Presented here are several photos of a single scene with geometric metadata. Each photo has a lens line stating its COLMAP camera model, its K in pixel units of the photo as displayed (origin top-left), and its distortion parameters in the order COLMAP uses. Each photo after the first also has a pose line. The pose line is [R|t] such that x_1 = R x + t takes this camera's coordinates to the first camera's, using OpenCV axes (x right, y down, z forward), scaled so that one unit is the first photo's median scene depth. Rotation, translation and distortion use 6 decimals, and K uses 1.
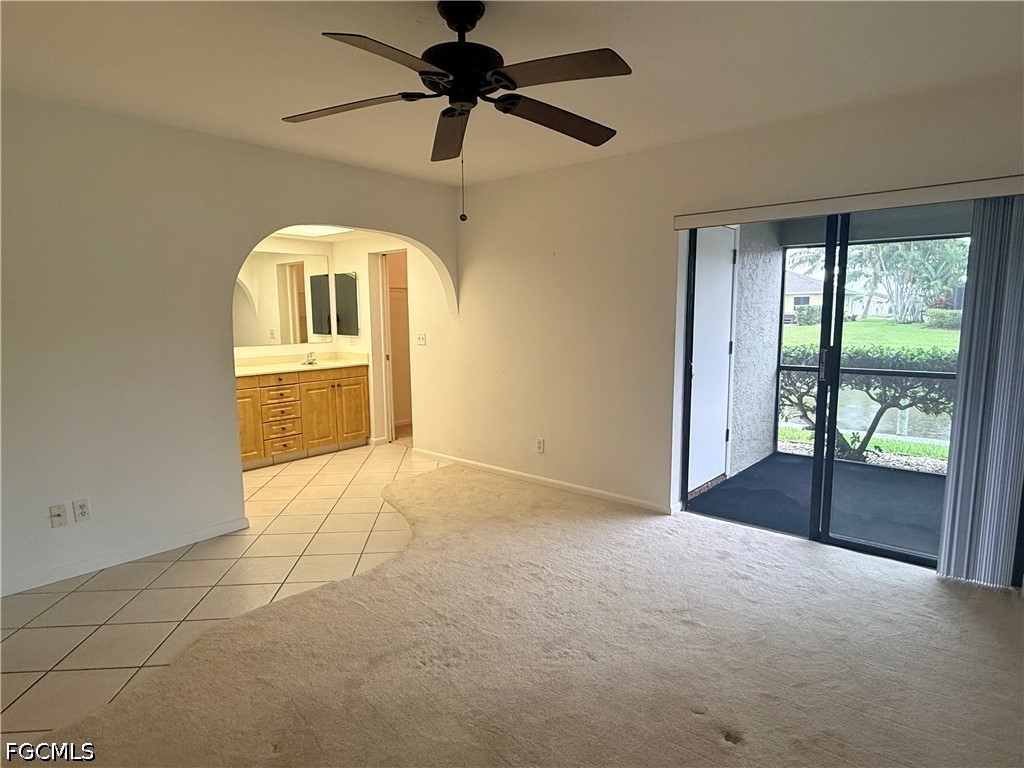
lens RADIAL K [[581.6, 0, 513.2], [0, 581.6, 387.4], [0, 0, 1]] dist [-0.004379, -0.000608]
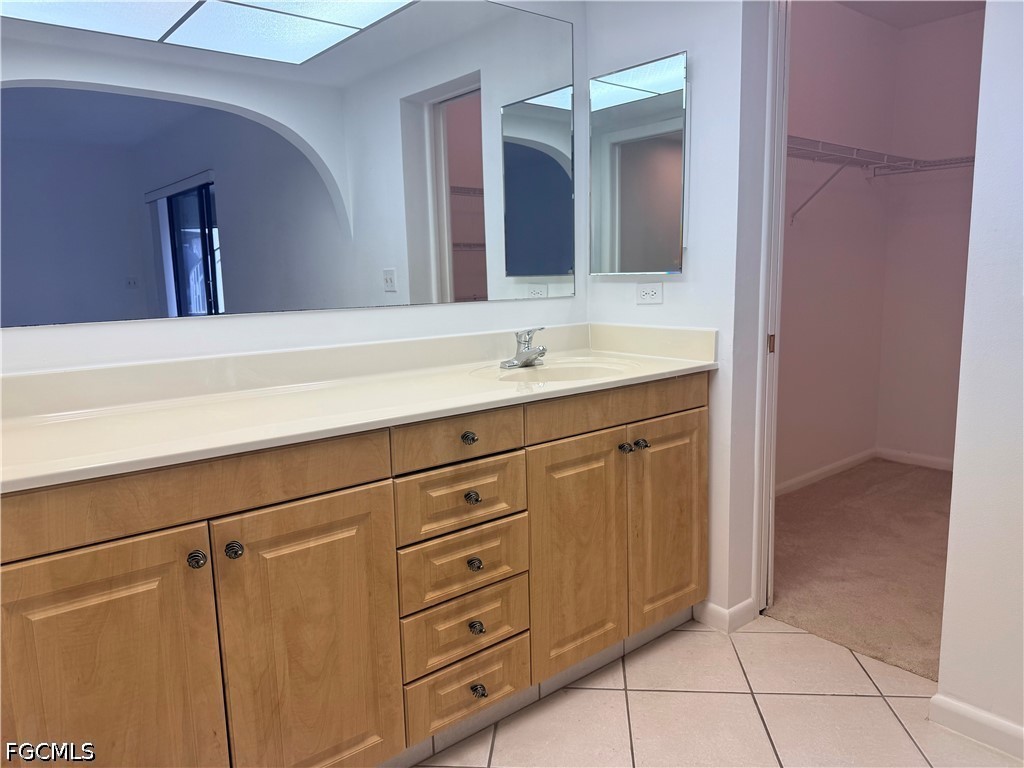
lens RADIAL K [[714.3, 0, 514.0], [0, 714.3, 382.3], [0, 0, 1]] dist [0.043817, -0.062256]
pose [[0.986852, 0.015261, -0.160904, -0.318192], [-0.010982, 0.999563, 0.027445, -0.044717], [0.161252, -0.025317, 0.986588, 0.671084]]
